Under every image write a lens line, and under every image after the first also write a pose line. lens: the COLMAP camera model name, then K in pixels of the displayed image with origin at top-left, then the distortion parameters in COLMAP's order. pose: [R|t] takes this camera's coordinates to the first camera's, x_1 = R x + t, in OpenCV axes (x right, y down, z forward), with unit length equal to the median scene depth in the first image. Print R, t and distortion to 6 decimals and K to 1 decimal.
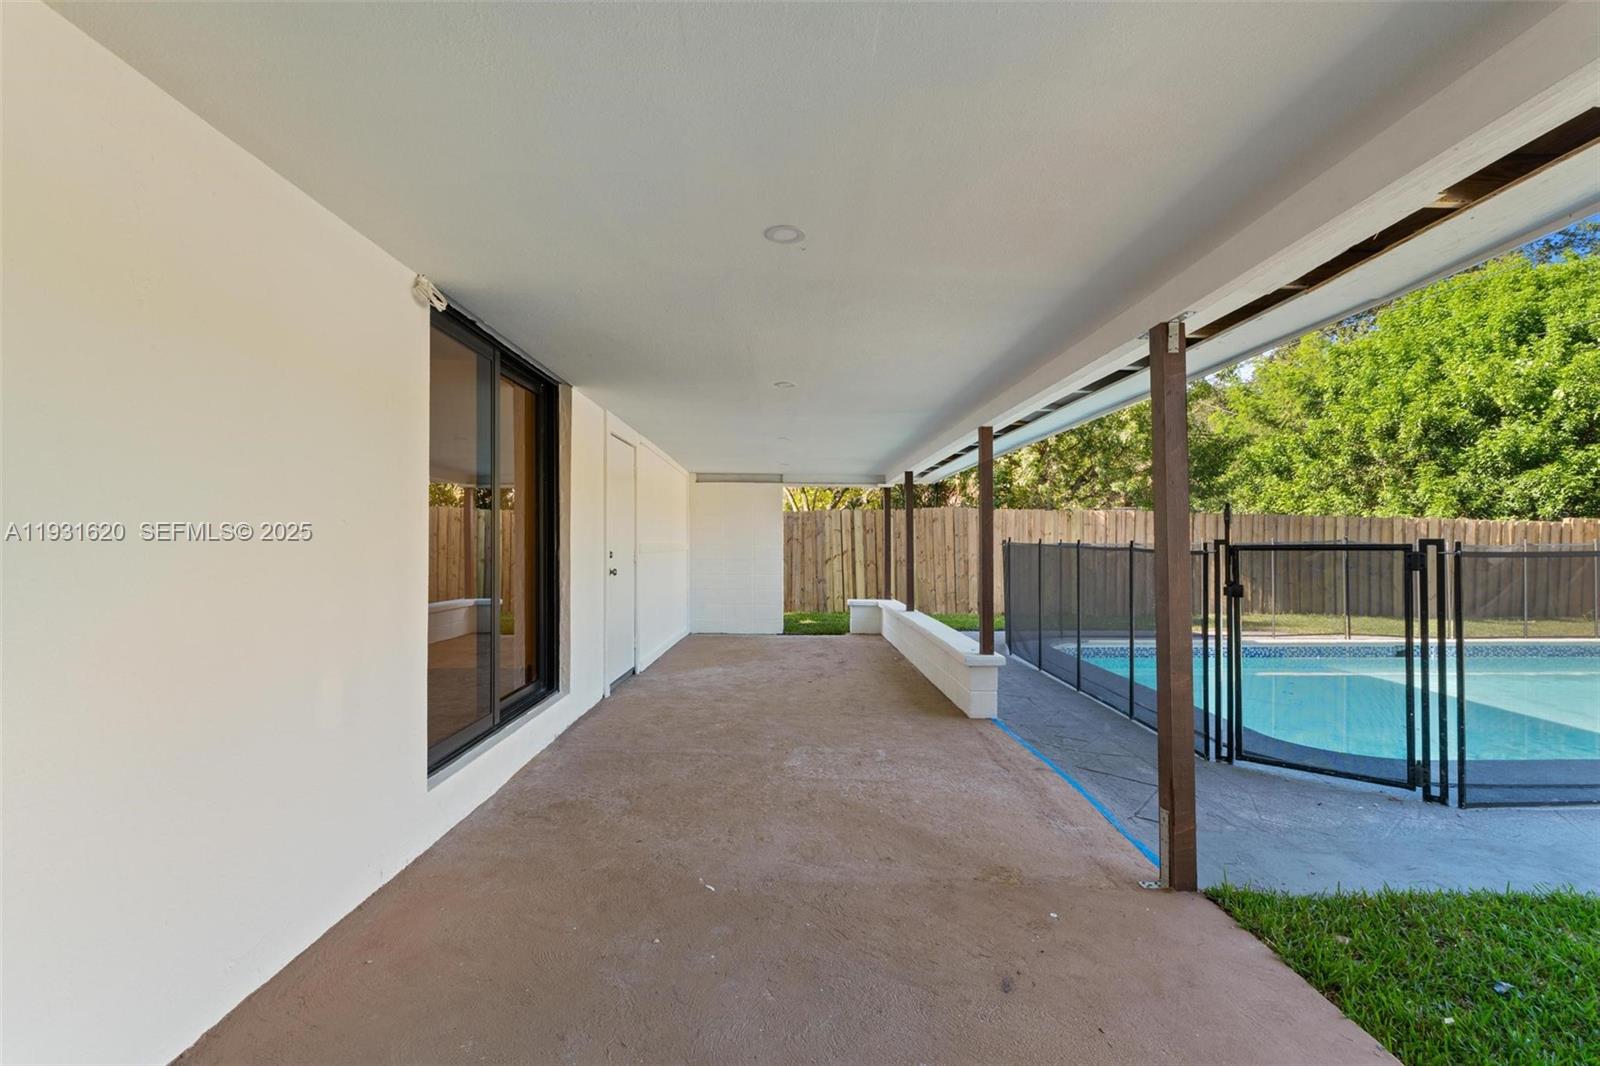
lens RADIAL K [[688.4, 0, 798.0], [0, 688.4, 537.5], [0, 0, 1]] dist [-0.003345, -0.000386]
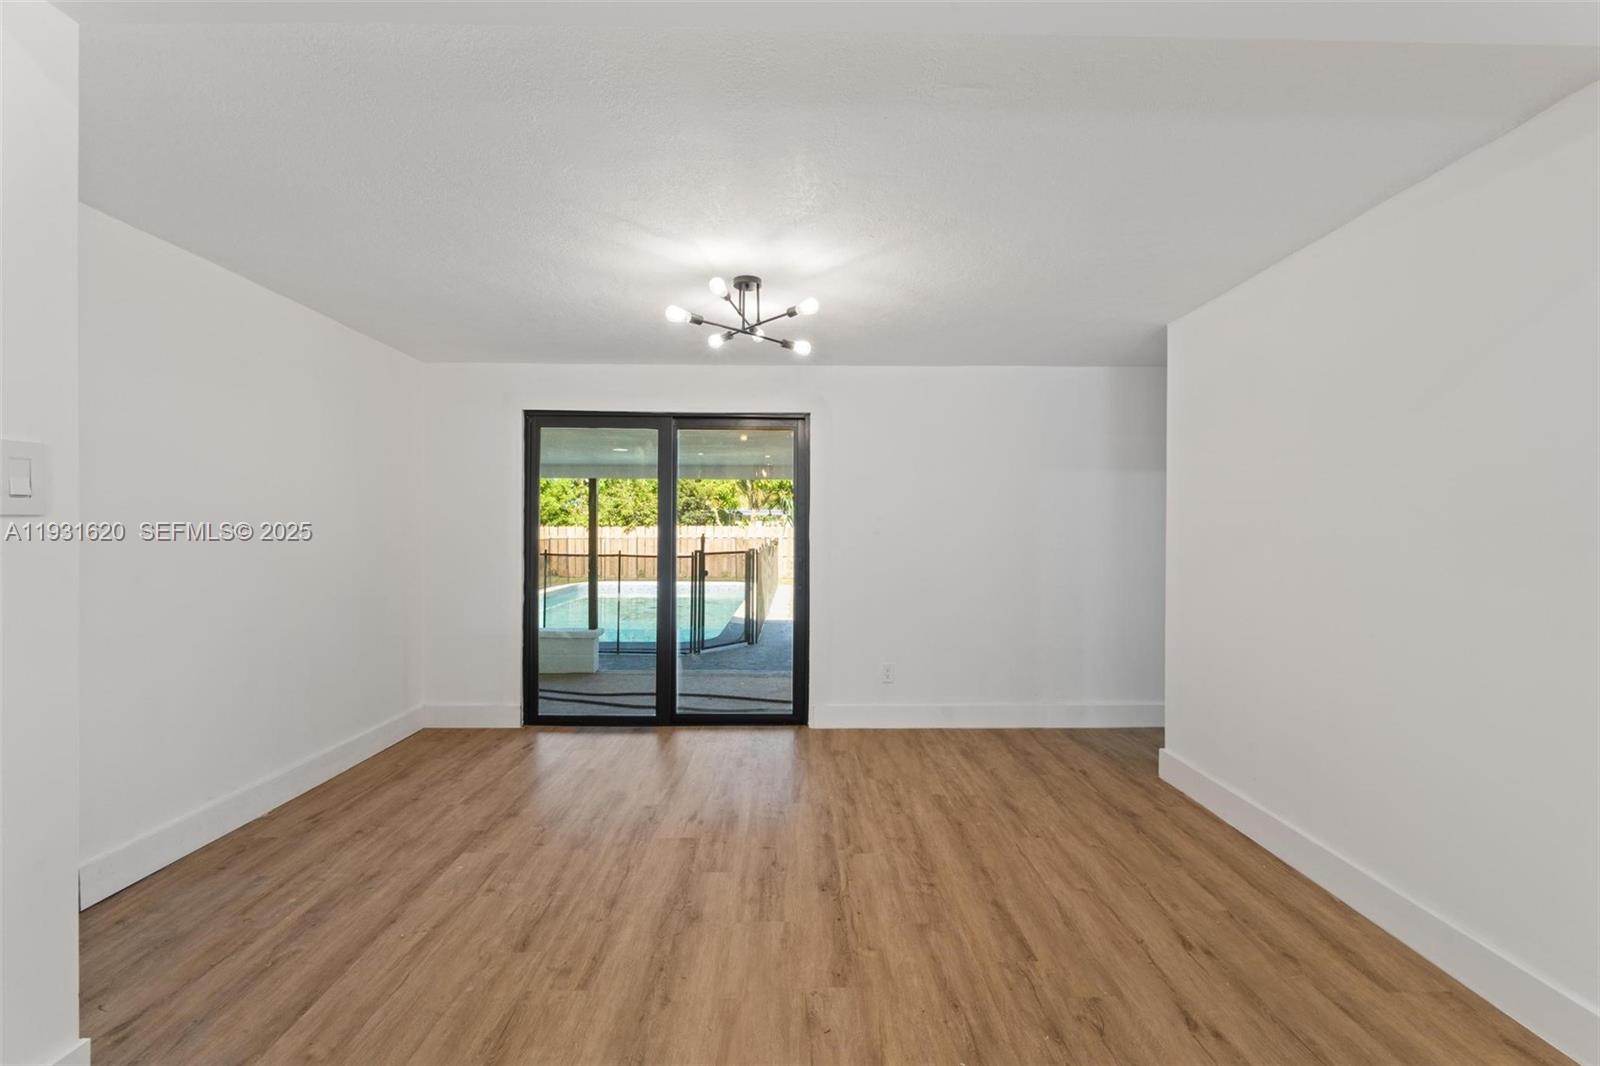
lens RADIAL K [[683.2, 0, 800.0], [0, 683.2, 533.0], [0, 0, 1]] dist [-0.003512, -0.000378]
pose [[-0.005322, -0.006275, 0.999966, -0.537044], [-0.011593, 0.999913, 0.006213, -0.023819], [-0.999919, -0.011560, -0.005395, 0.246779]]
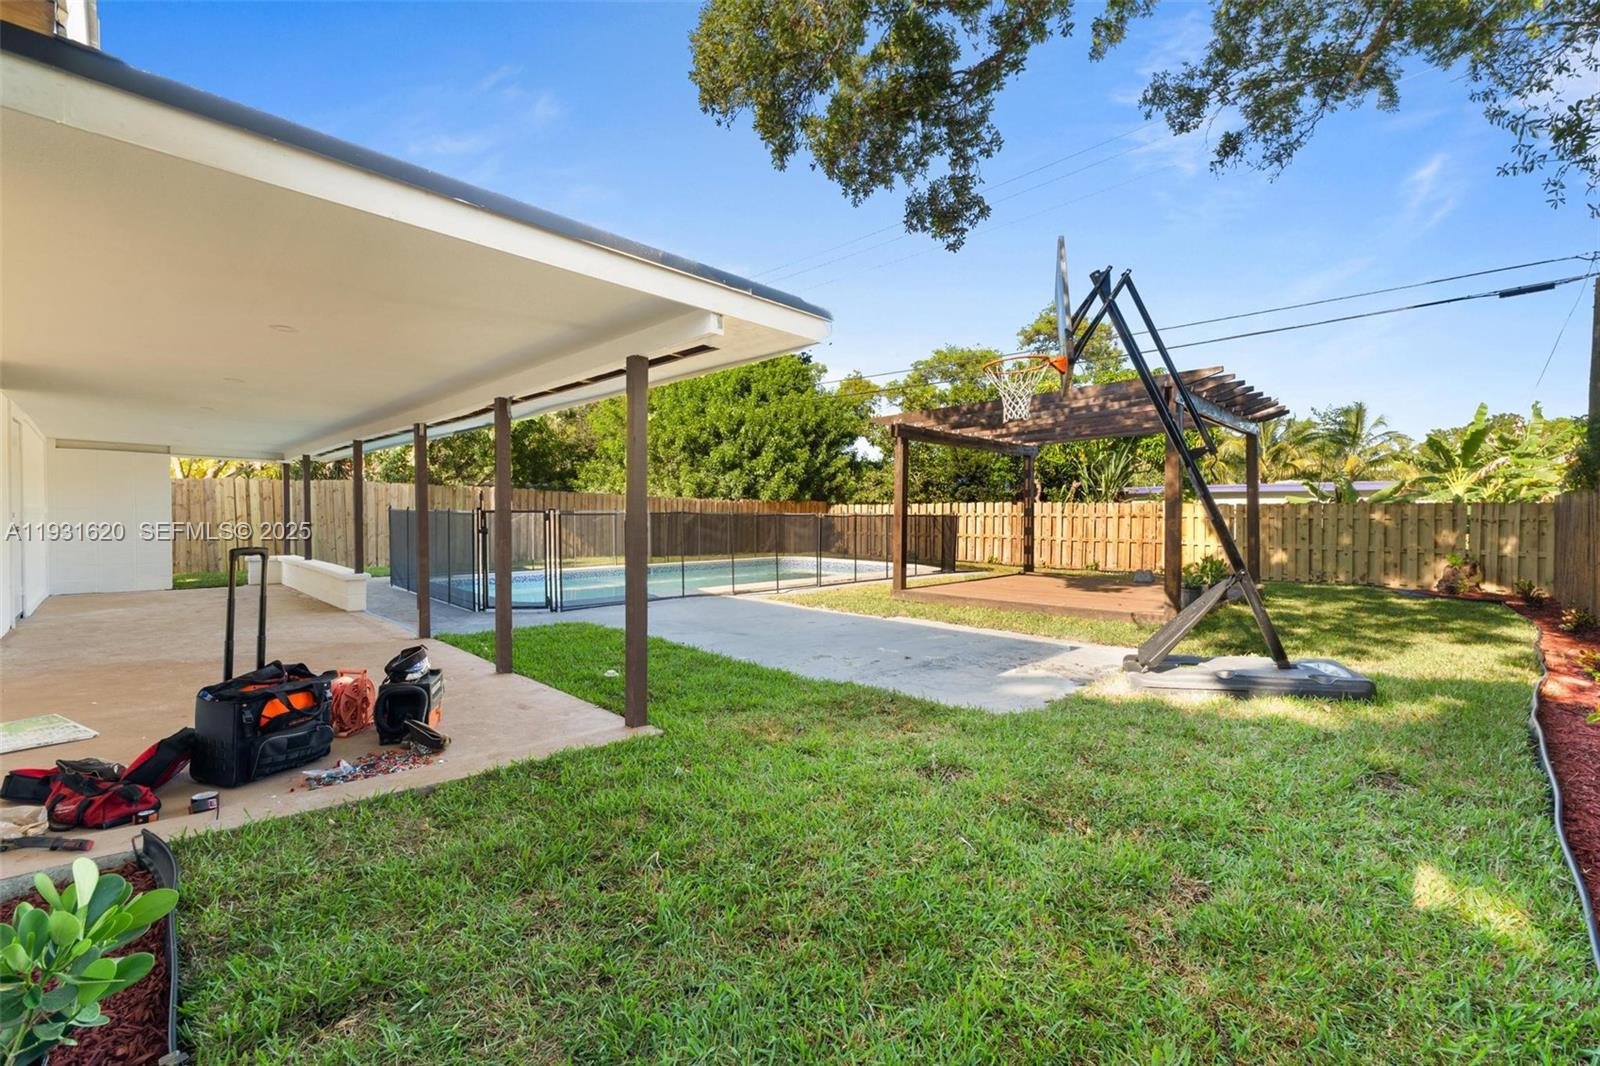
lens RADIAL K [[683.2, 0, 800.0], [0, 683.2, 533.0], [0, 0, 1]] dist [-0.003512, -0.000378]
pose [[0.715458, -0.015268, 0.698489, -0.053826], [-0.010775, 0.999401, 0.032882, 0.001427], [-0.698573, -0.031052, 0.714865, -0.424219]]
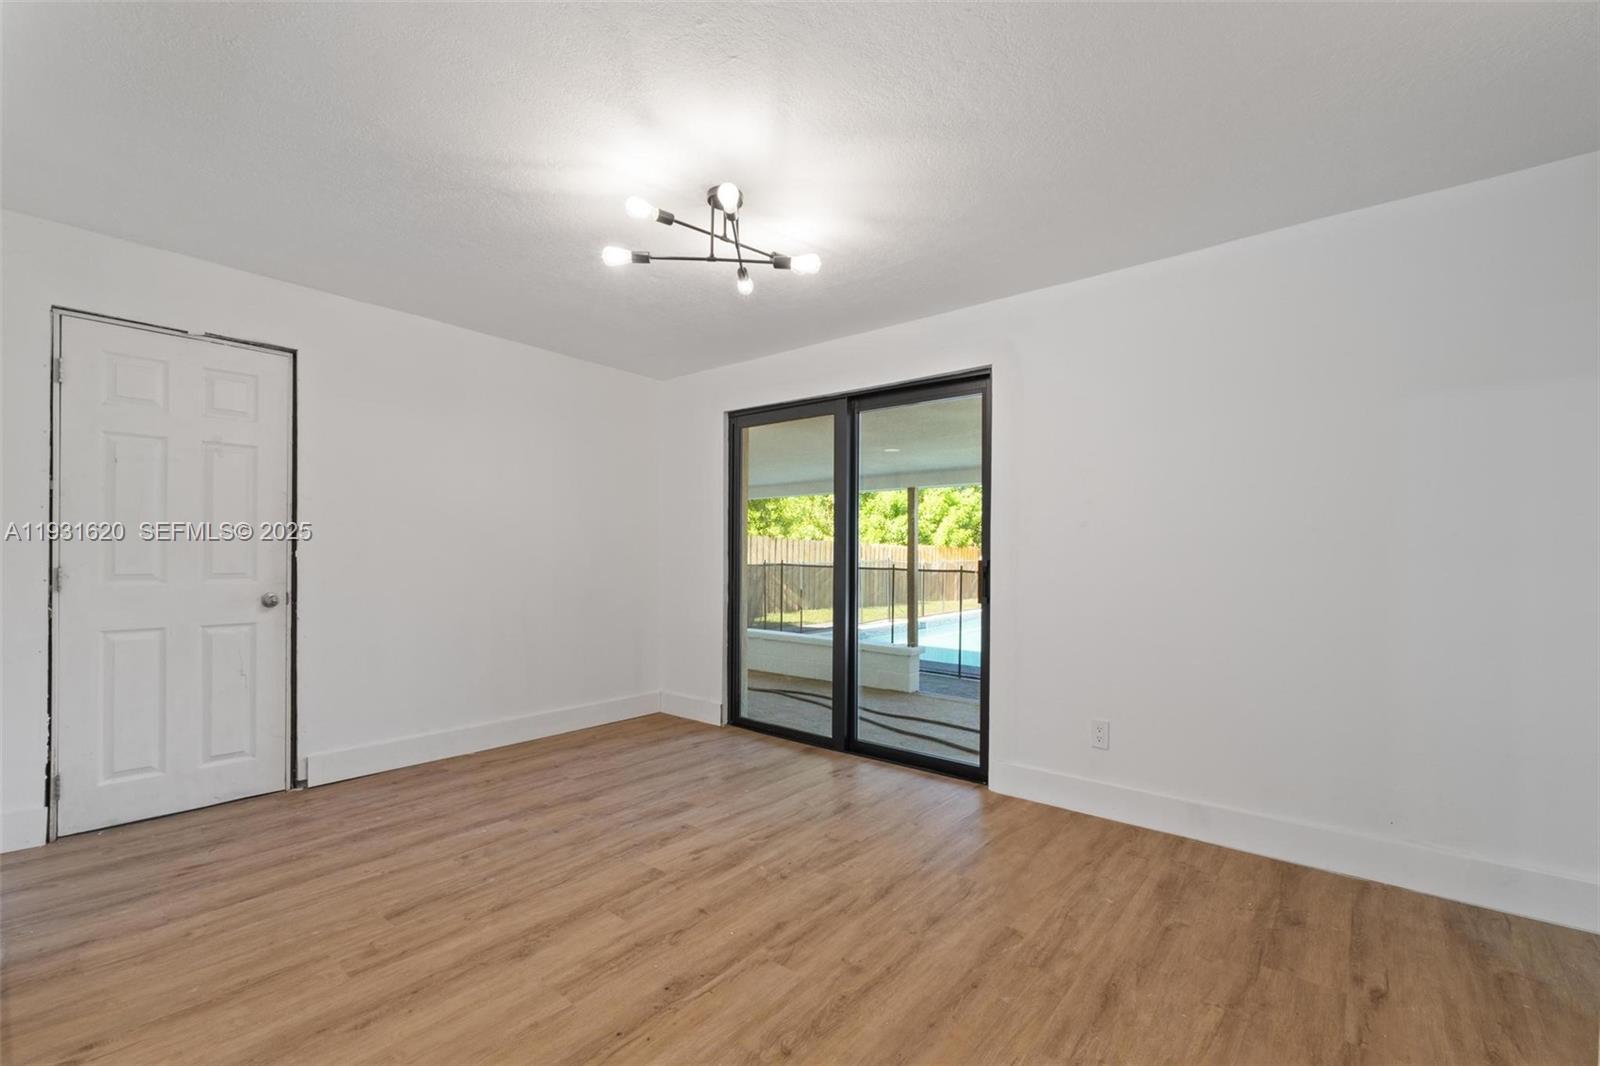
lens RADIAL K [[688.3, 0, 799.5], [0, 688.3, 558.9], [0, 0, 1]] dist [-0.003981, -0.000149]
pose [[0.644323, -0.000444, 0.764754, -0.425643], [-0.013238, 0.999844, 0.011734, -0.010763], [-0.764639, -0.017685, 0.644216, 0.117264]]
